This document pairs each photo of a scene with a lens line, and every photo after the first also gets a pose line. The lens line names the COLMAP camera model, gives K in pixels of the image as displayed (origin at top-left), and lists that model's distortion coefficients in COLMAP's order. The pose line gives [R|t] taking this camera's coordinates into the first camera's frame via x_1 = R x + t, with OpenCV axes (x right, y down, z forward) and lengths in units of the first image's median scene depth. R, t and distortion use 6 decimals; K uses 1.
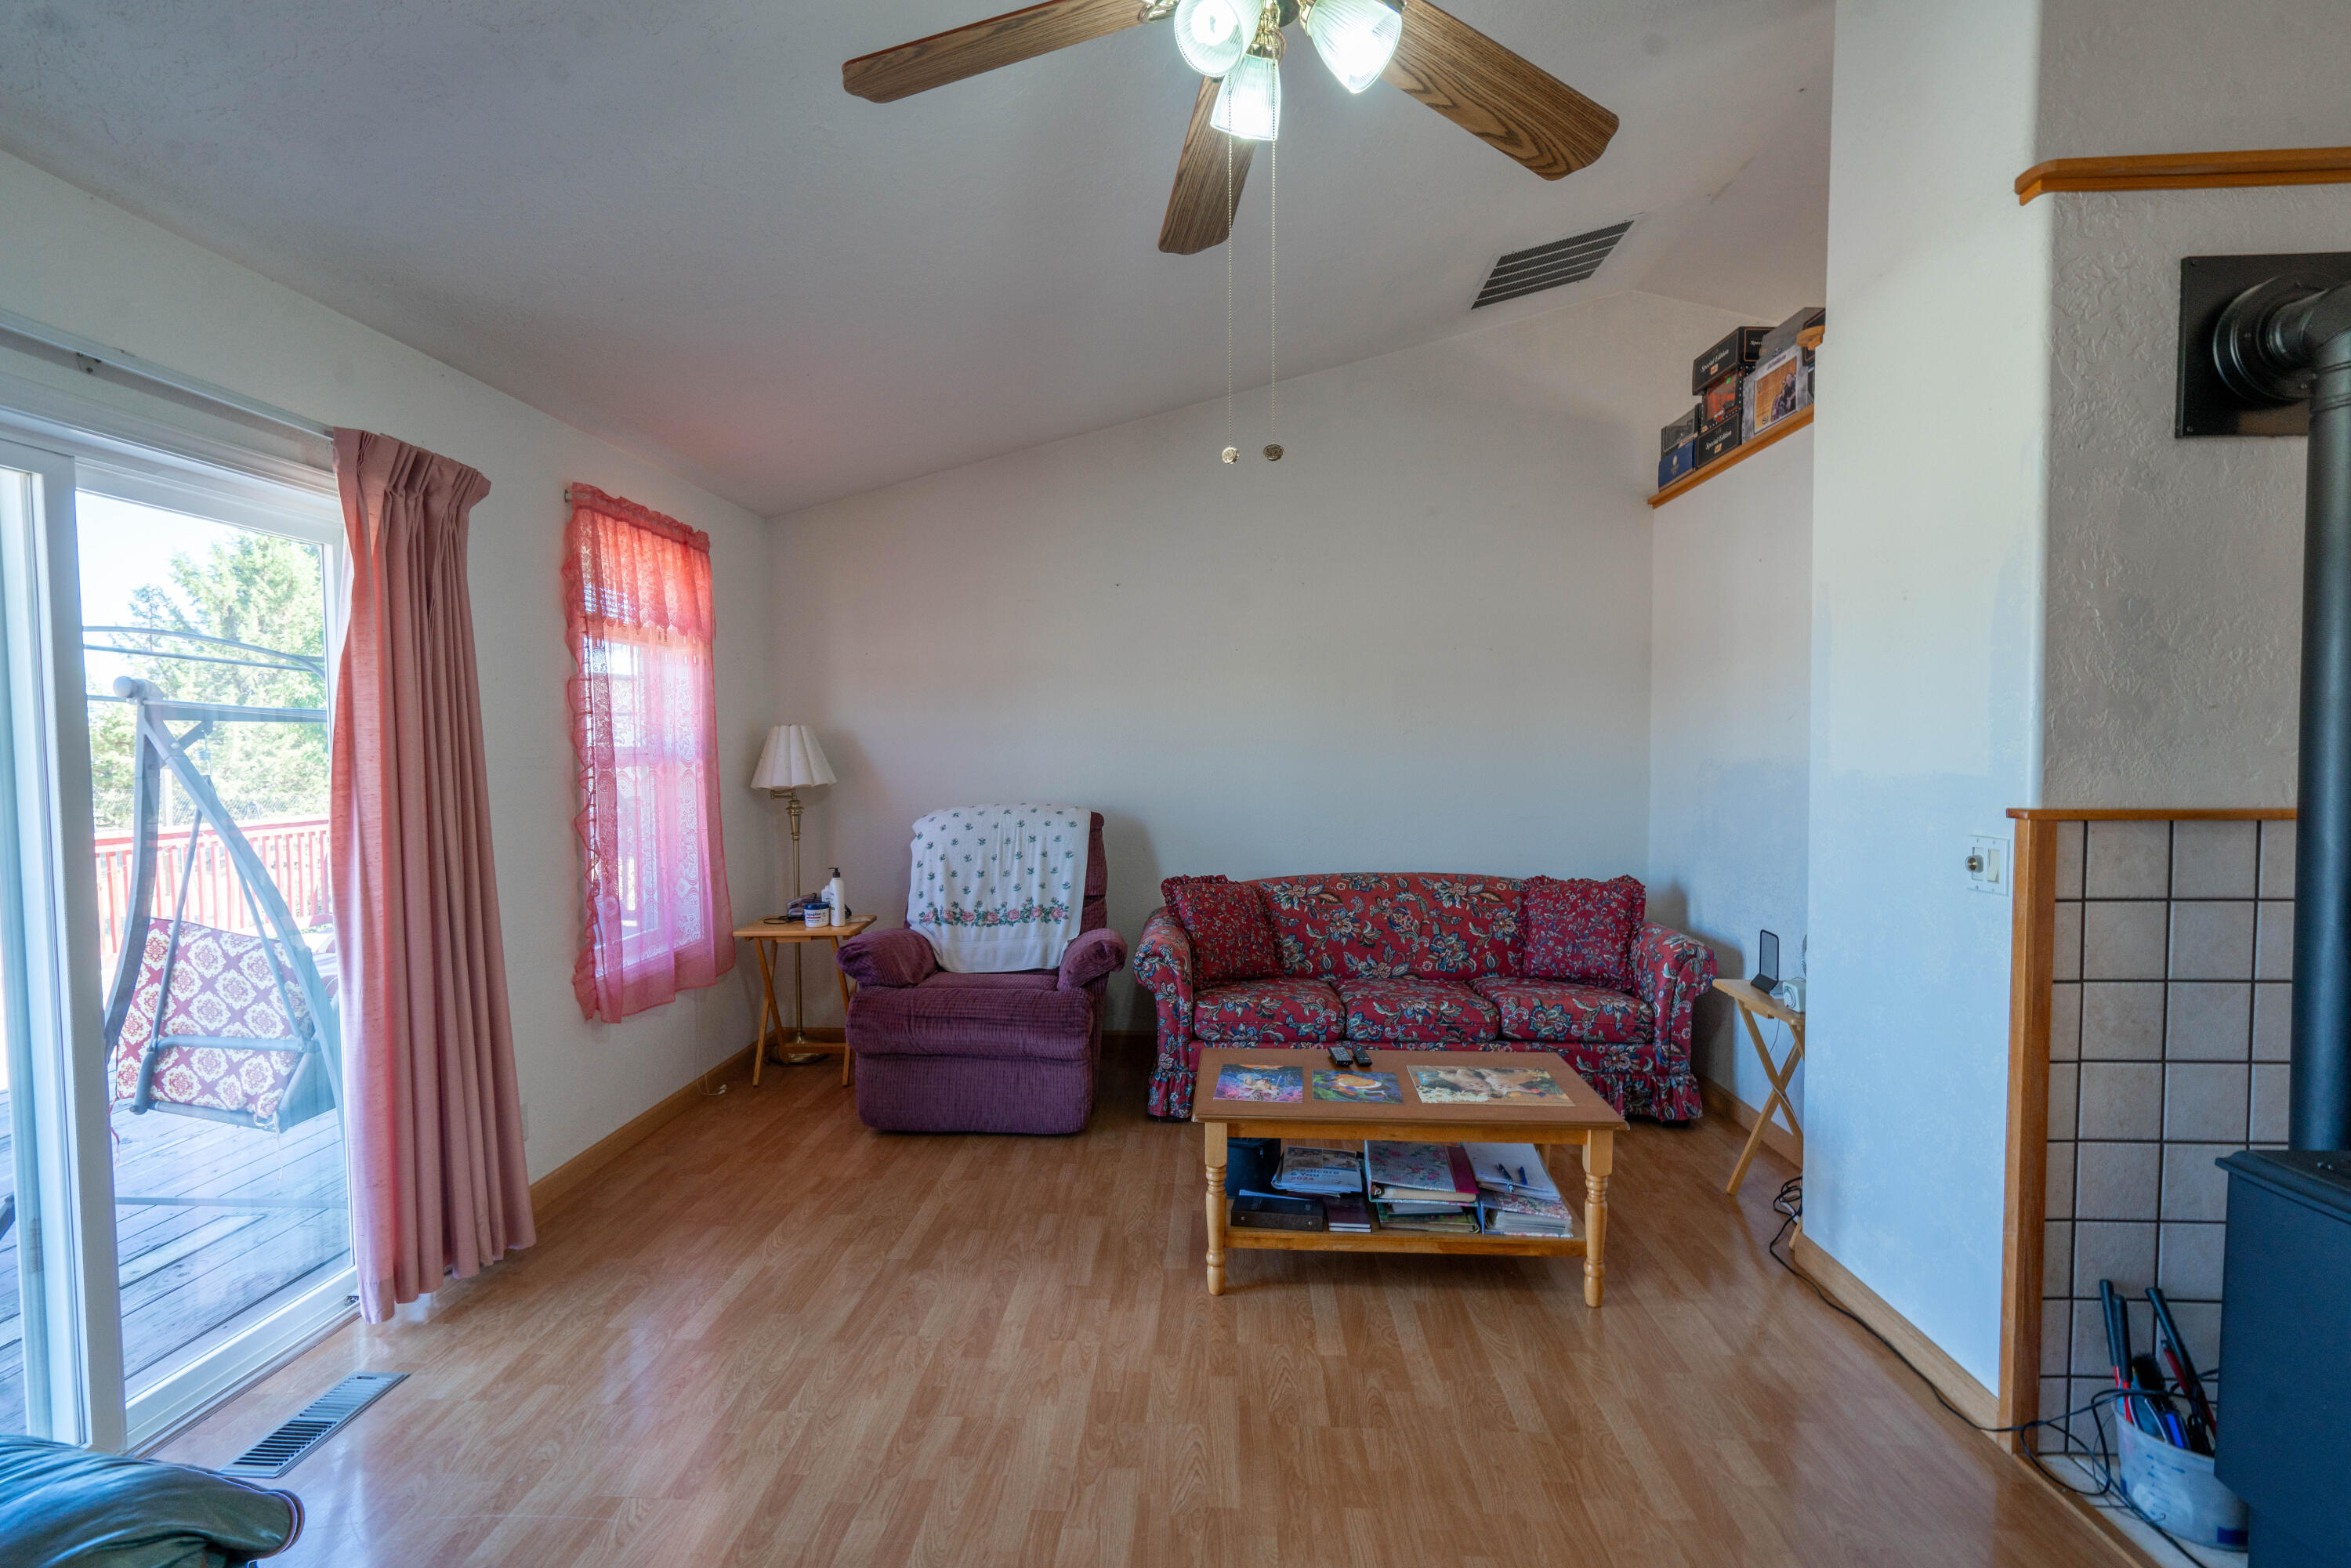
lens RADIAL K [[1074.1, 0, 1169.0], [0, 1074.1, 788.3], [0, 0, 1]] dist [-0.006550, 0.004340]
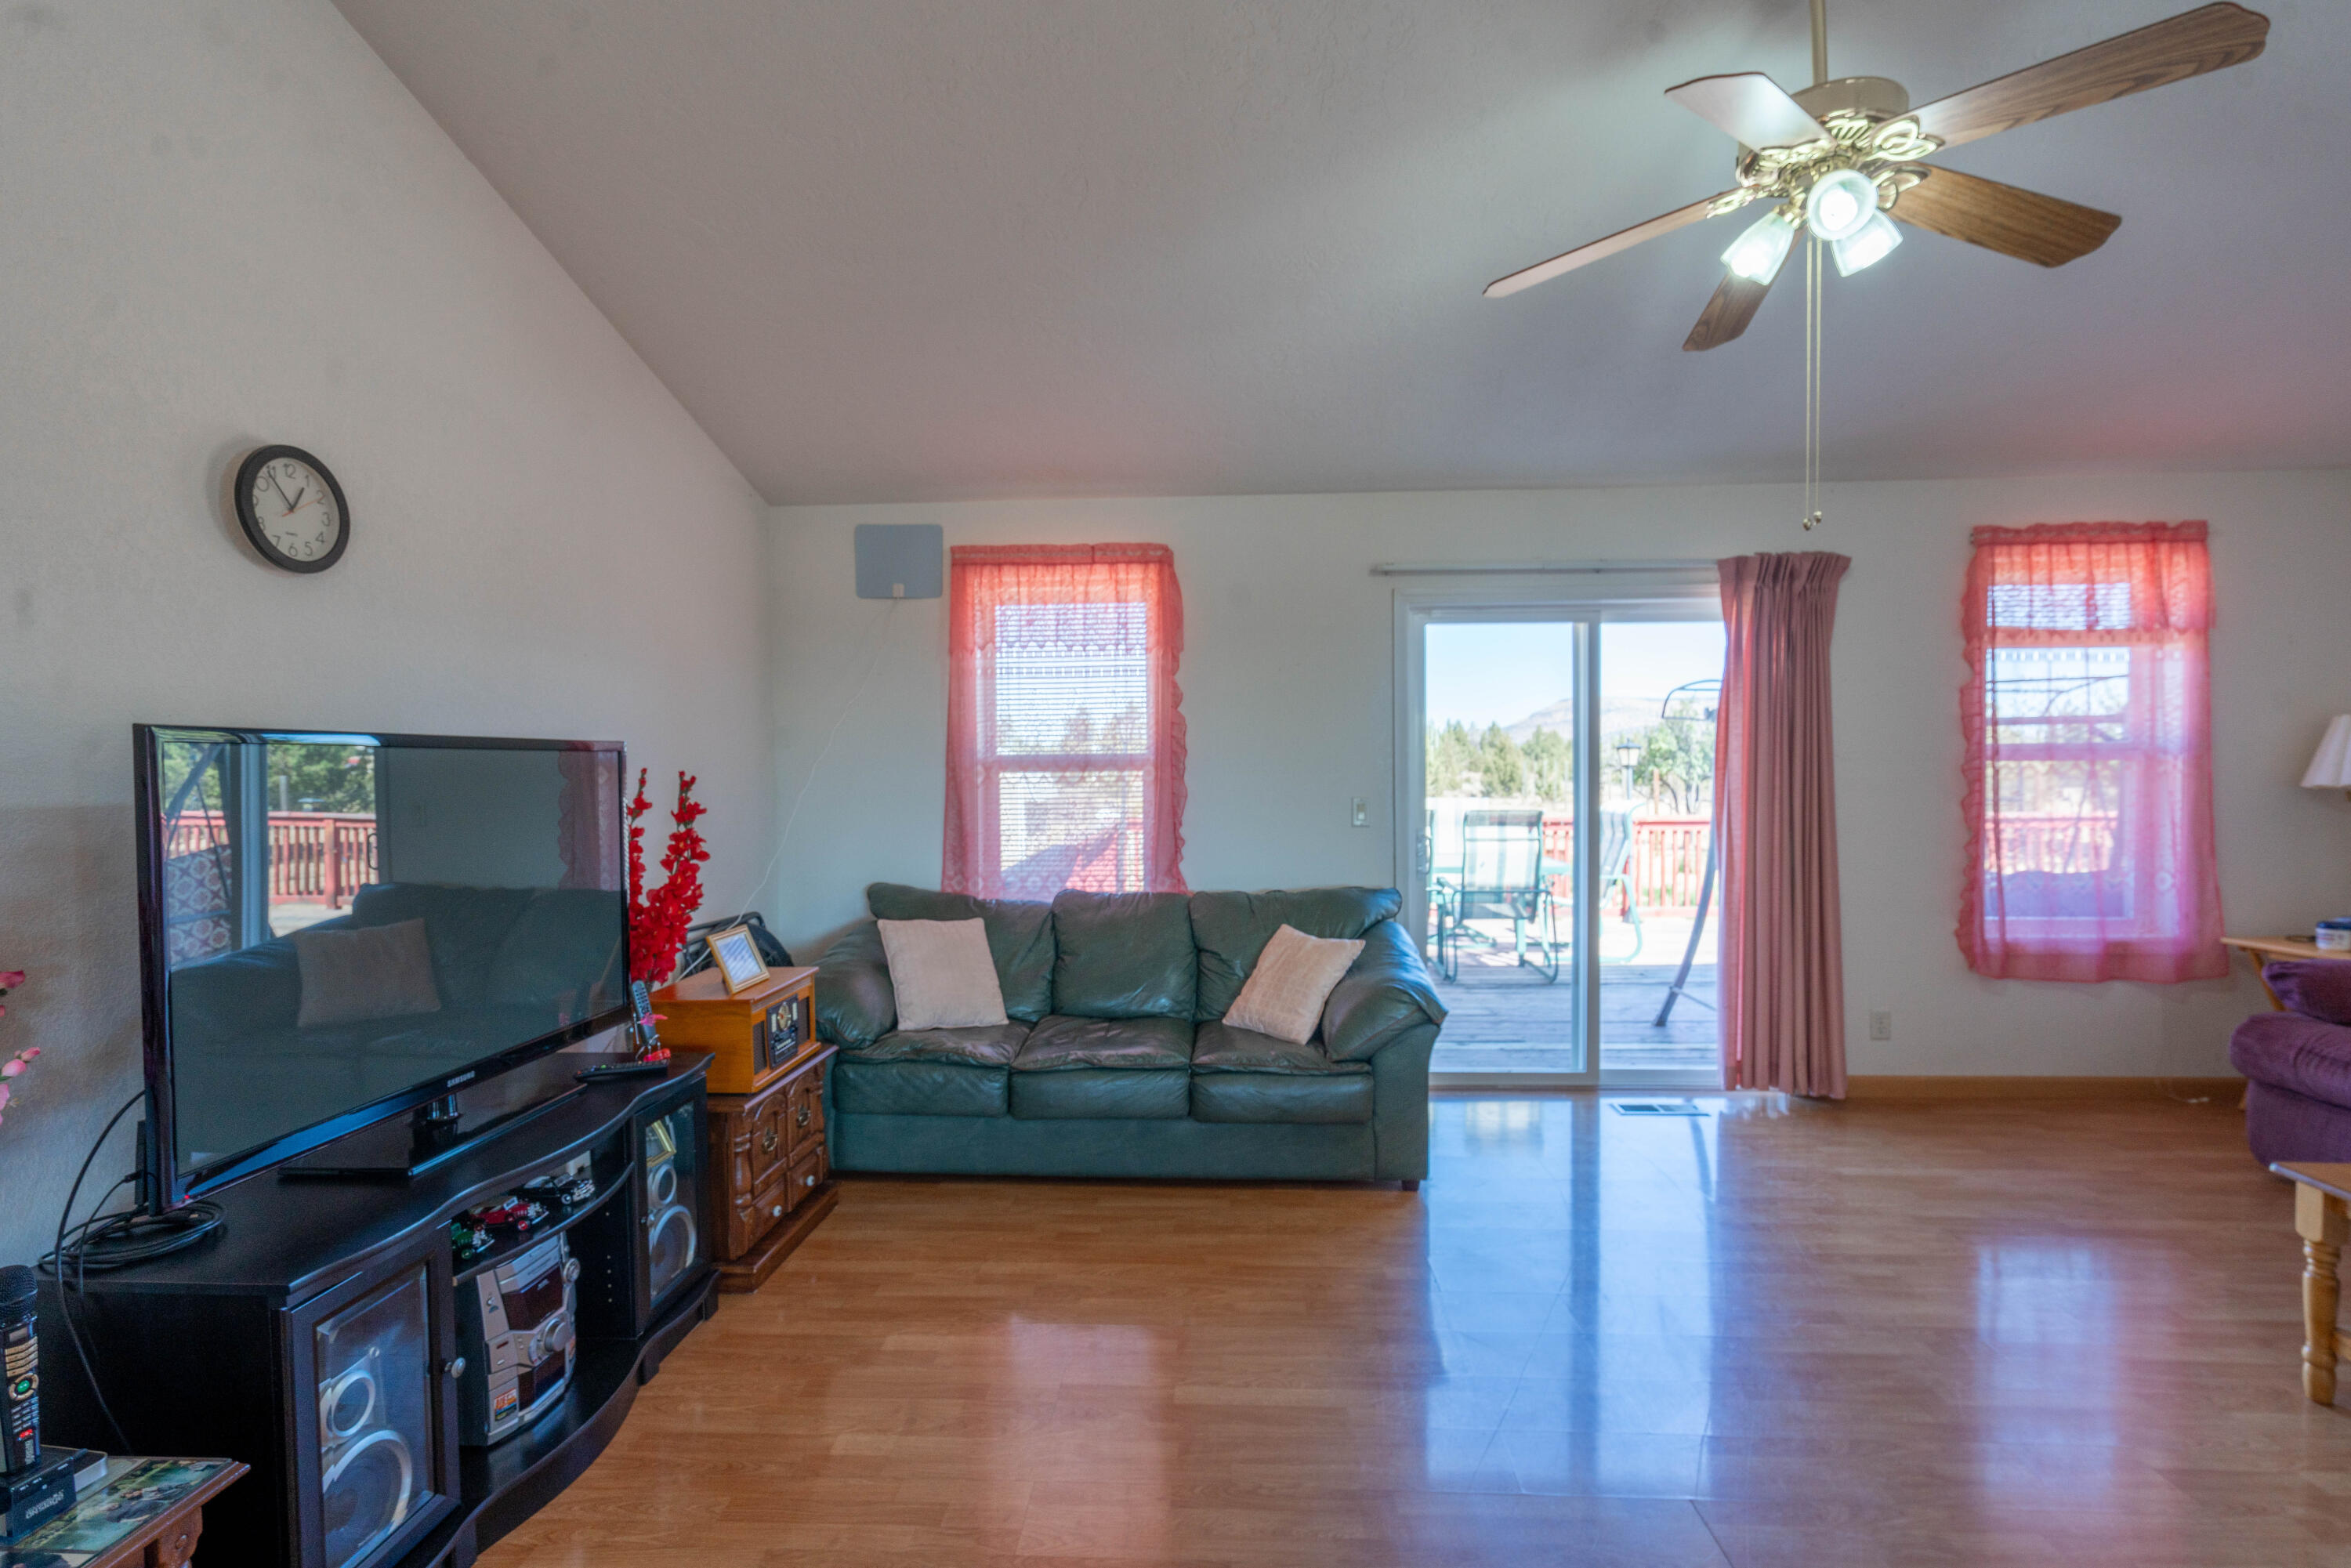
lens RADIAL K [[1074.1, 0, 1171.4], [0, 1074.1, 789.6], [0, 0, 1]] dist [-0.006550, 0.004340]
pose [[0.001979, 0.029991, -0.999548, 0.614817], [-0.033048, 0.999006, 0.029910, 0.007321], [0.999452, 0.032974, 0.002968, 0.084099]]
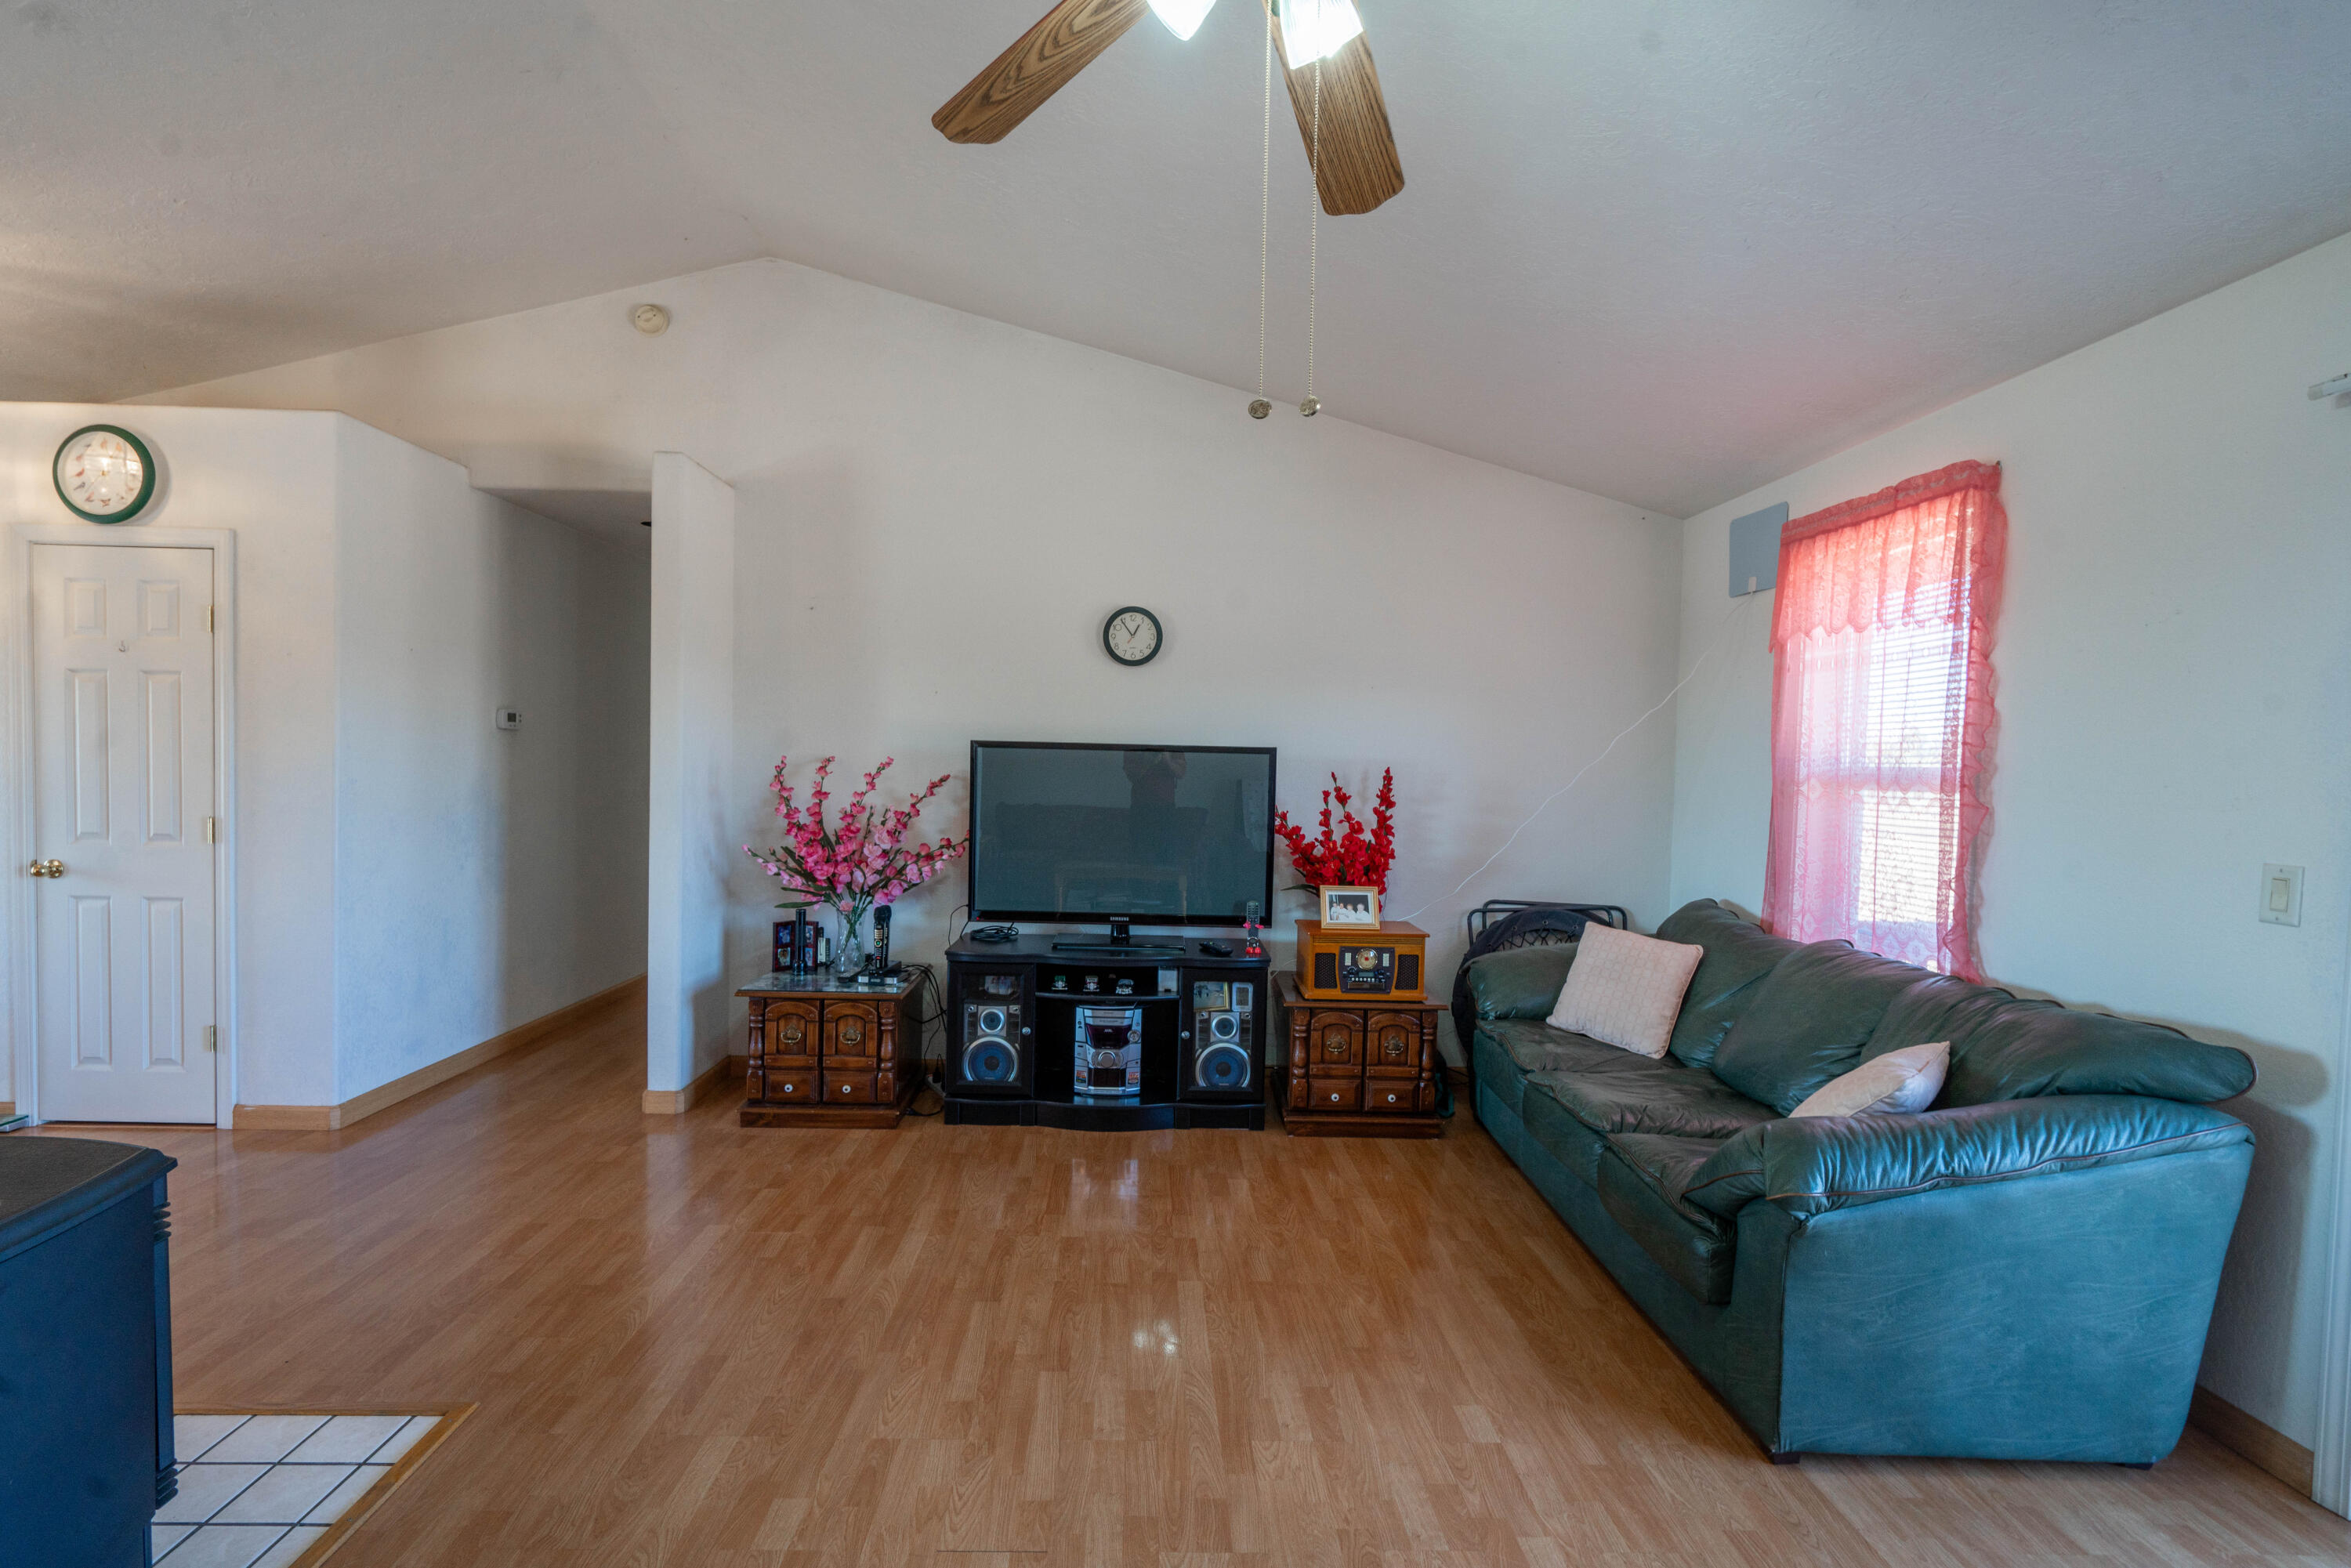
lens RADIAL K [[1074.1, 0, 1174.8], [0, 1074.1, 790.3], [0, 0, 1]] dist [-0.006550, 0.004340]
pose [[-0.996743, -0.017240, -0.078782, 0.084048], [-0.023033, 0.997049, 0.073227, -0.025890], [0.077287, 0.074804, -0.994199, 0.824528]]
